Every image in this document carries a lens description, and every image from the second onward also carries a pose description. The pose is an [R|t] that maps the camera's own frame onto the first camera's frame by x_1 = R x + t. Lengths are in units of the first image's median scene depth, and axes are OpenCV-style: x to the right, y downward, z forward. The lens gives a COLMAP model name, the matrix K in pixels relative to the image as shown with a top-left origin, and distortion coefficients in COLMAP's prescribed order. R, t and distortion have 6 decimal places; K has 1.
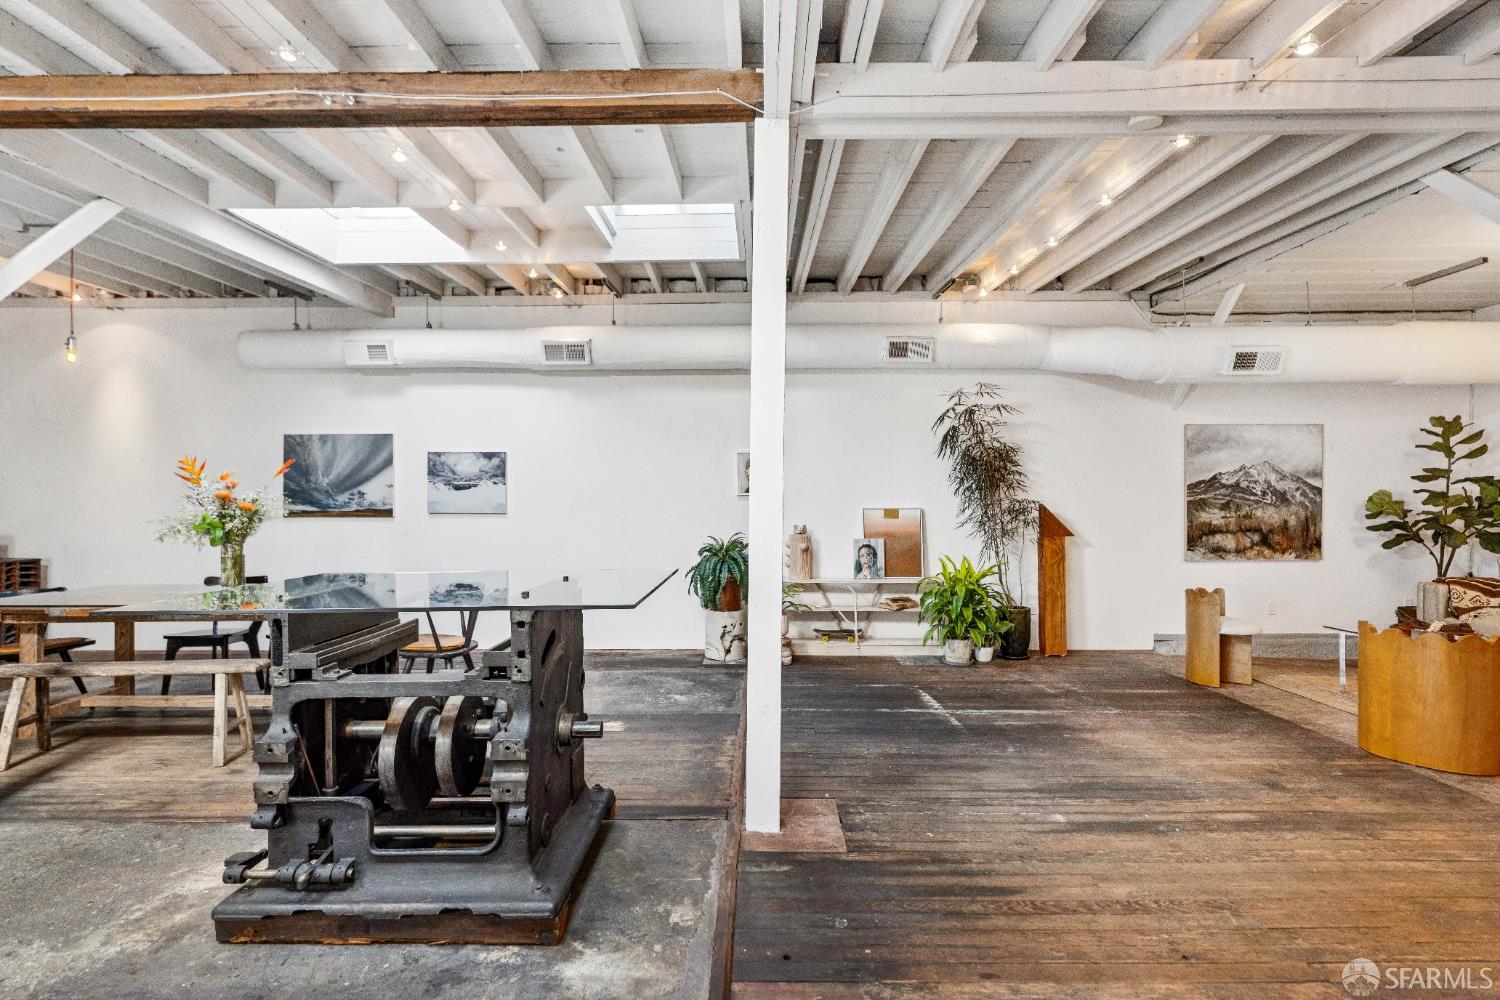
lens RADIAL K [[734.8, 0, 758.4], [0, 734.8, 497.9], [0, 0, 1]] dist [0.003868, 0.000427]
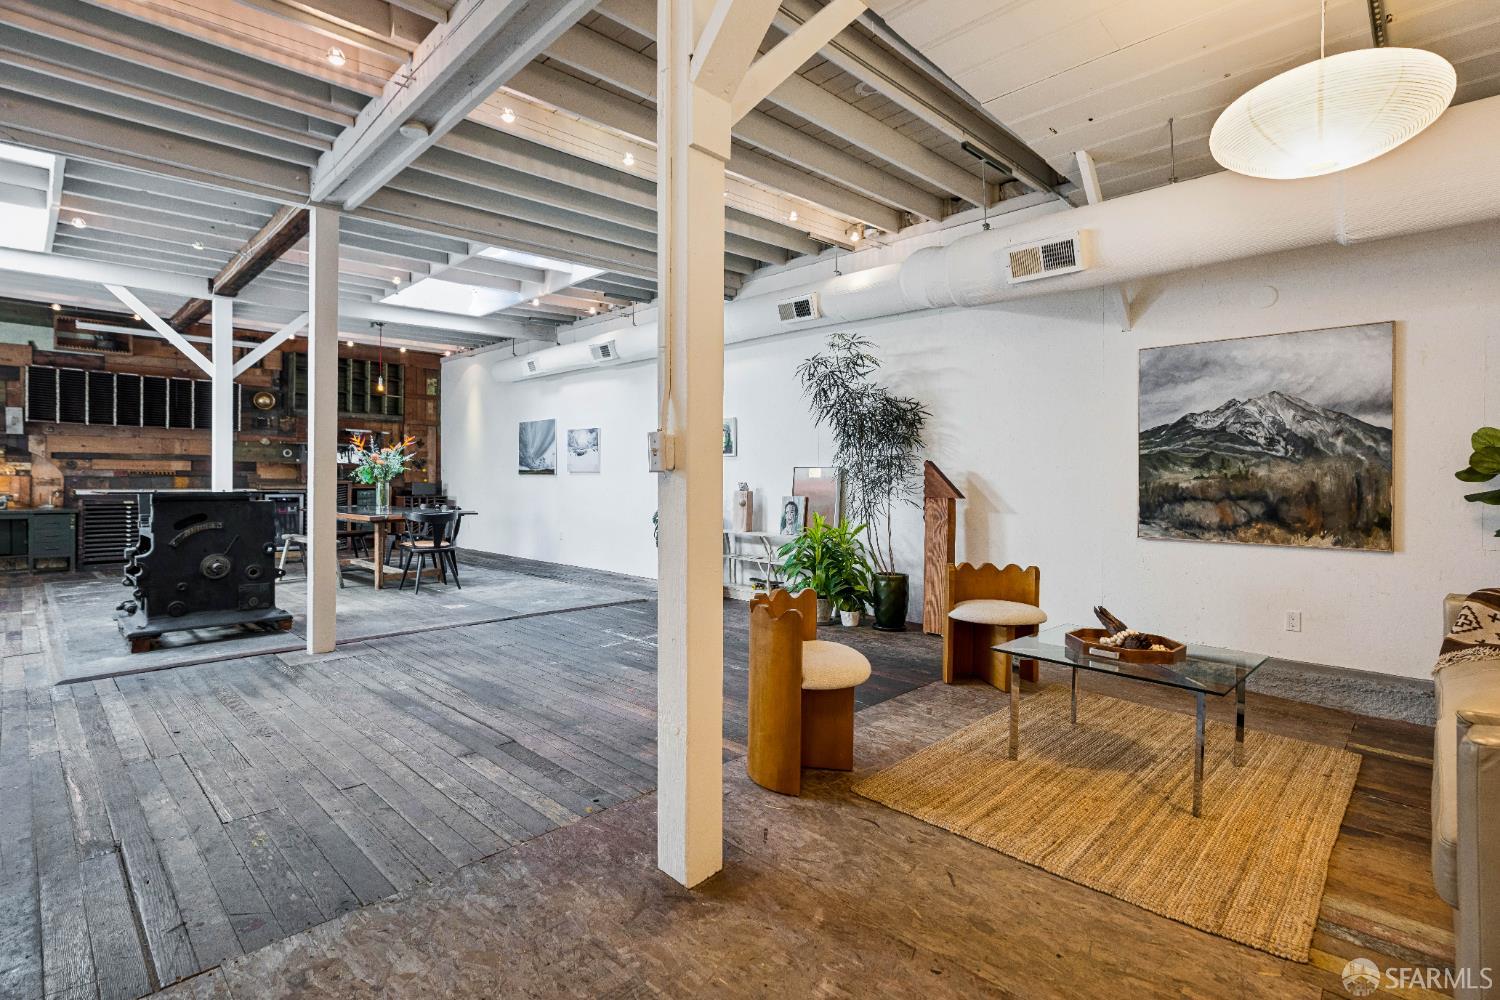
lens RADIAL K [[688.1, 0, 750.1], [0, 688.1, 484.6], [0, 0, 1]] dist [-0.003809, -0.000437]
pose [[0.730784, 0.012841, -0.682488, 0.764439], [-0.005373, 0.999900, 0.013060, 0.026554], [0.682588, -0.005877, 0.730780, 0.245126]]
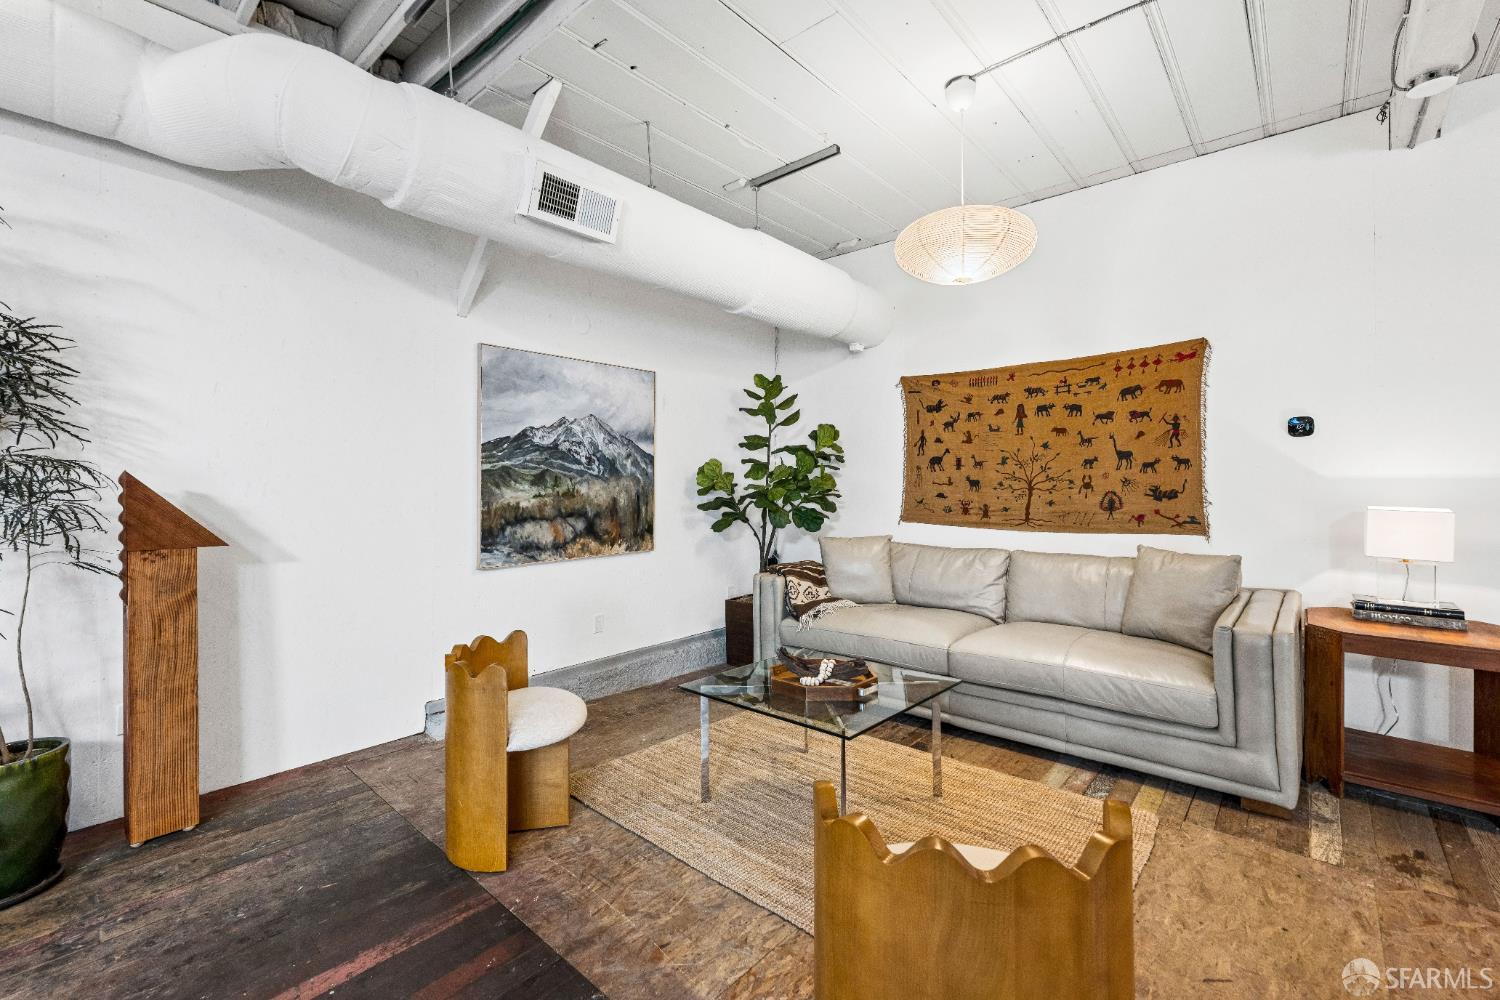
lens RADIAL K [[630.2, 0, 750.4], [0, 630.2, 484.1], [0, 0, 1]] dist [-0.001218, 0.000240]
pose [[0.658855, -0.001753, 0.752268, 0.339730], [-0.002140, 0.999989, 0.004204, 0.013015], [-0.752267, -0.004380, 0.658844, 0.494480]]
